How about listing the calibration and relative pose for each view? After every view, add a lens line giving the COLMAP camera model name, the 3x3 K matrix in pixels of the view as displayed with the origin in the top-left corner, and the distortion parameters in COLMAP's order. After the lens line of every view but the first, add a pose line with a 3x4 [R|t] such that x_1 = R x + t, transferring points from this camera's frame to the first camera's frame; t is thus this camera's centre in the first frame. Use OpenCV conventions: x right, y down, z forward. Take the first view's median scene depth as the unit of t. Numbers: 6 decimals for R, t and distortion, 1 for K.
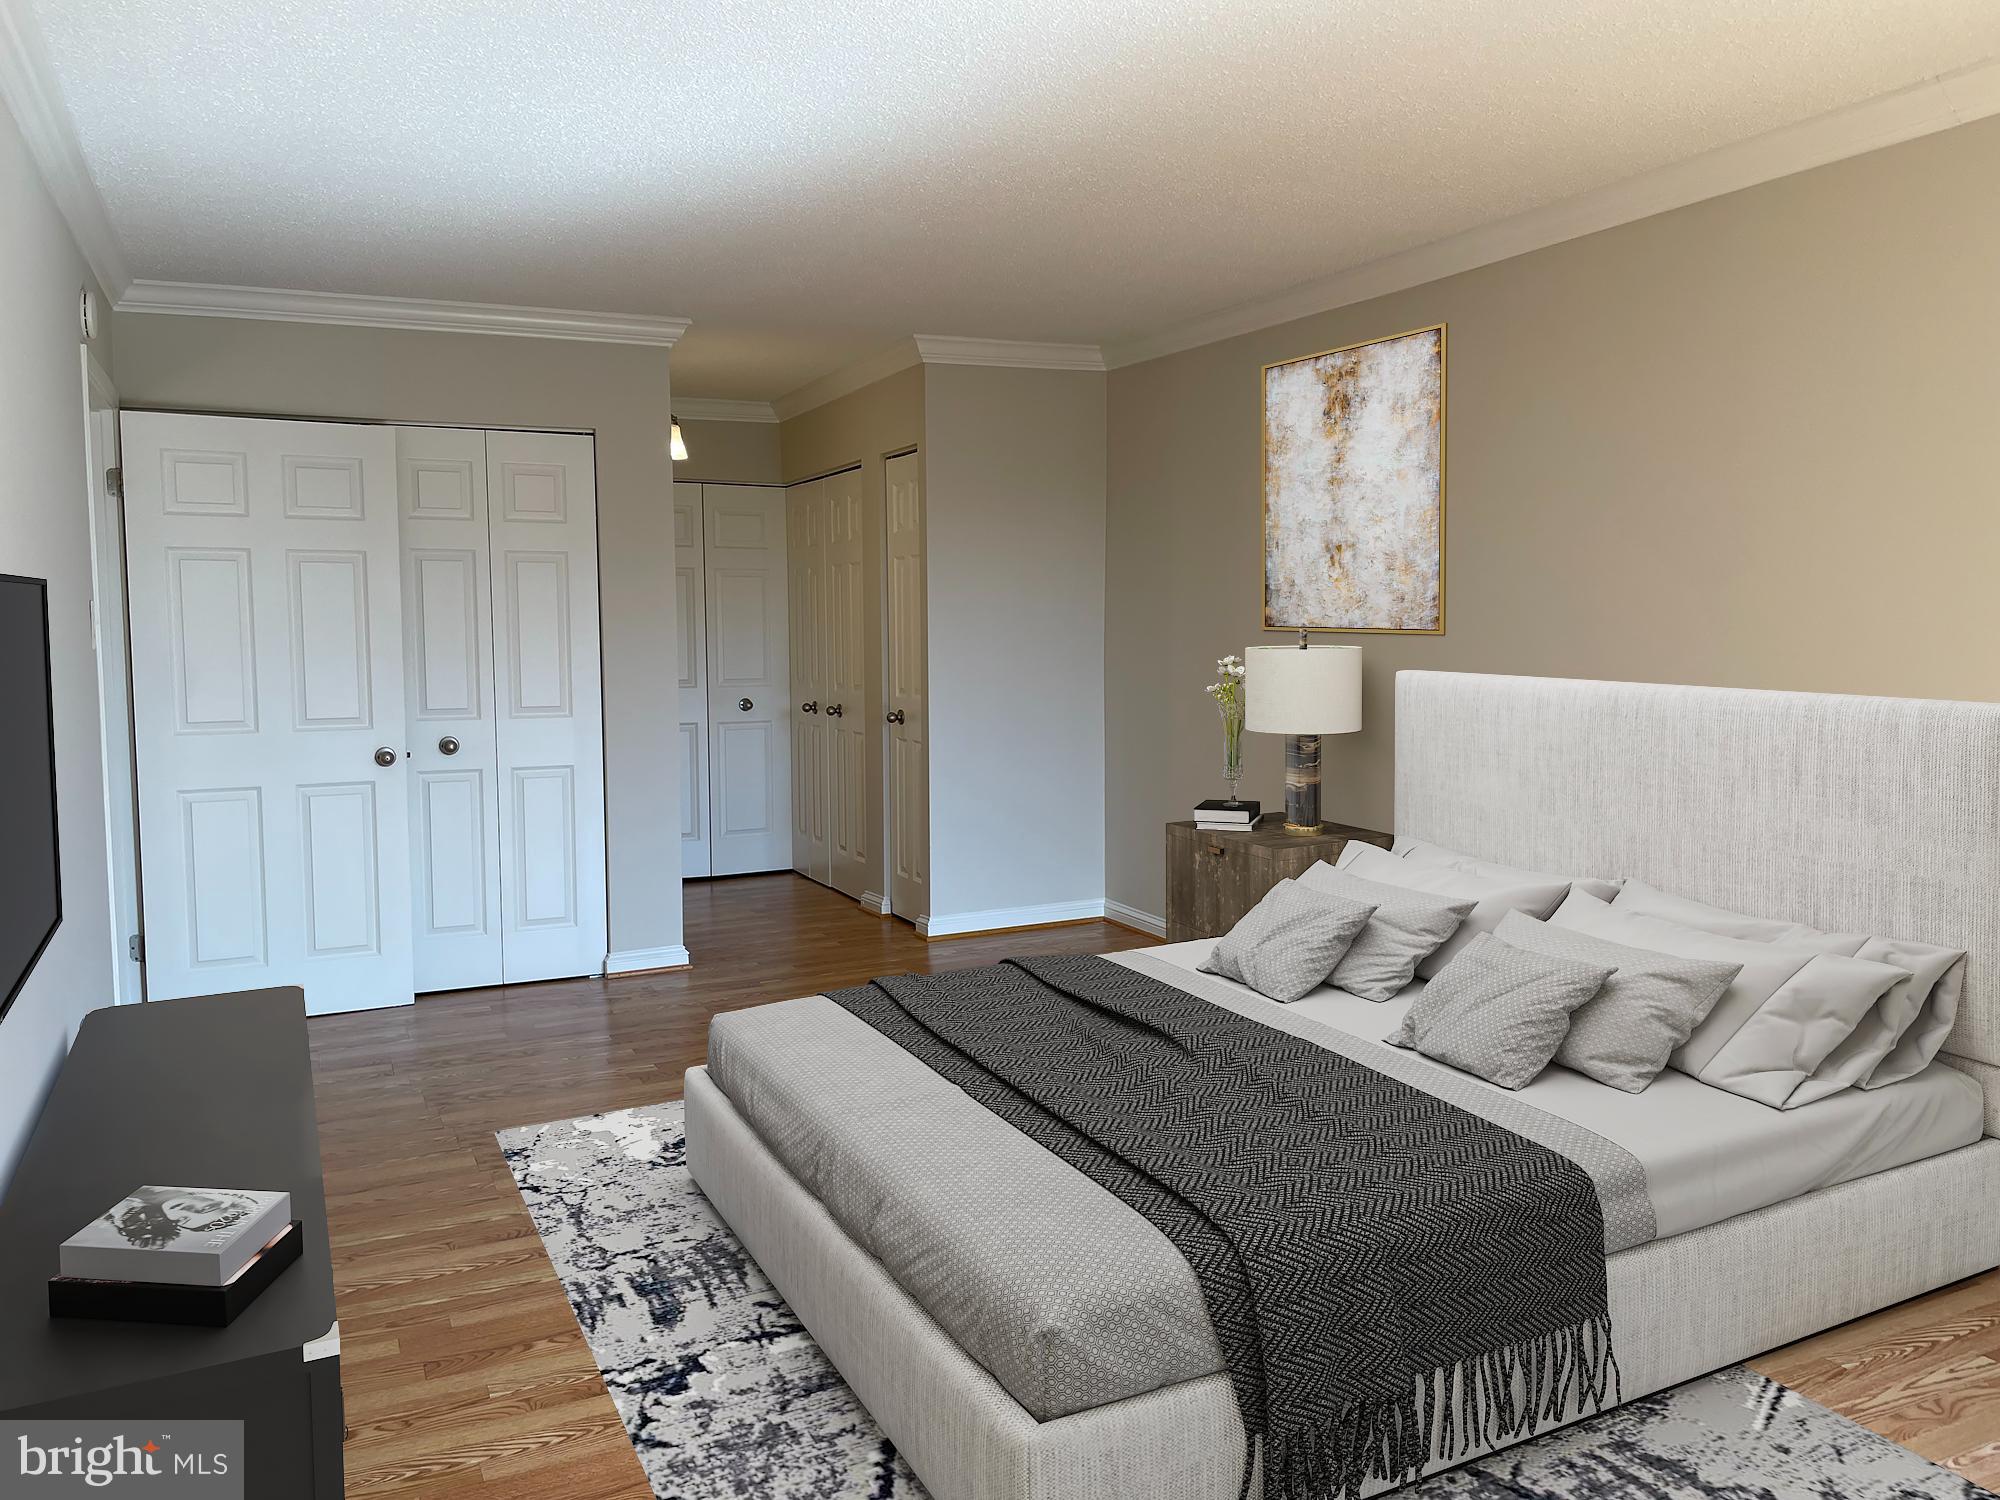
lens RADIAL K [[1507.3, 0, 1000.0], [0, 1507.3, 750.0], [0, 0, 1]] dist [0.096147, -0.133032]
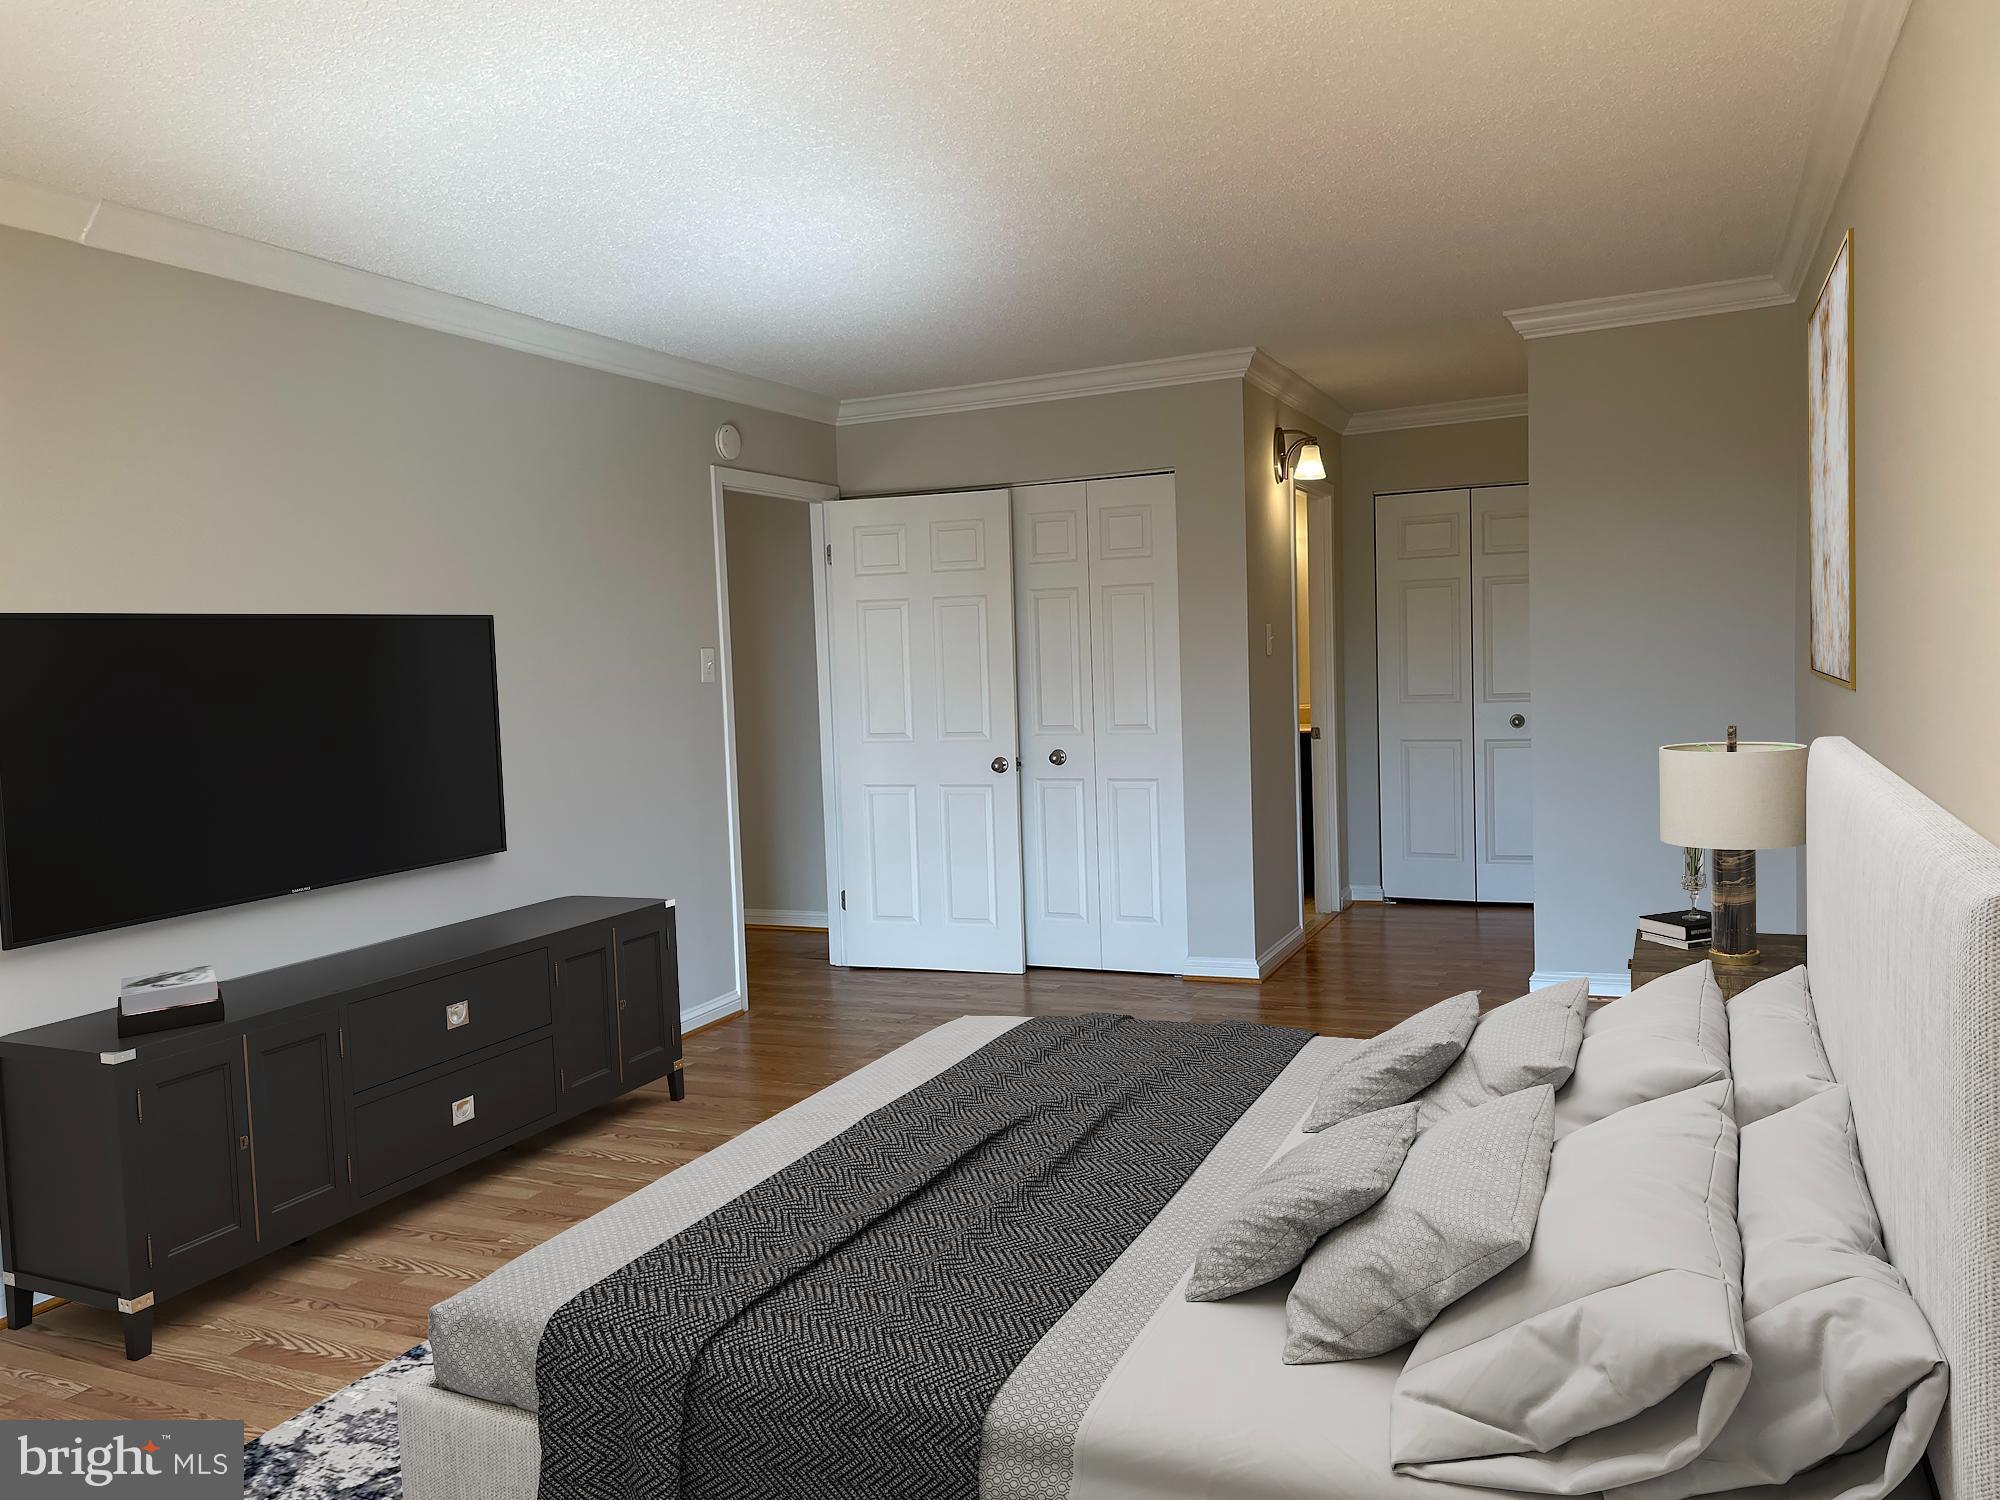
lens RADIAL K [[1454.0, 0, 1000.0], [0, 1454.0, 750.0], [0, 0, 1]] dist [0.021287, 0.002072]
pose [[0.597544, 0.045189, -0.800562, 0.527872], [-0.031931, 0.998960, 0.032555, -0.044806], [0.801200, 0.006110, 0.598366, 0.304406]]
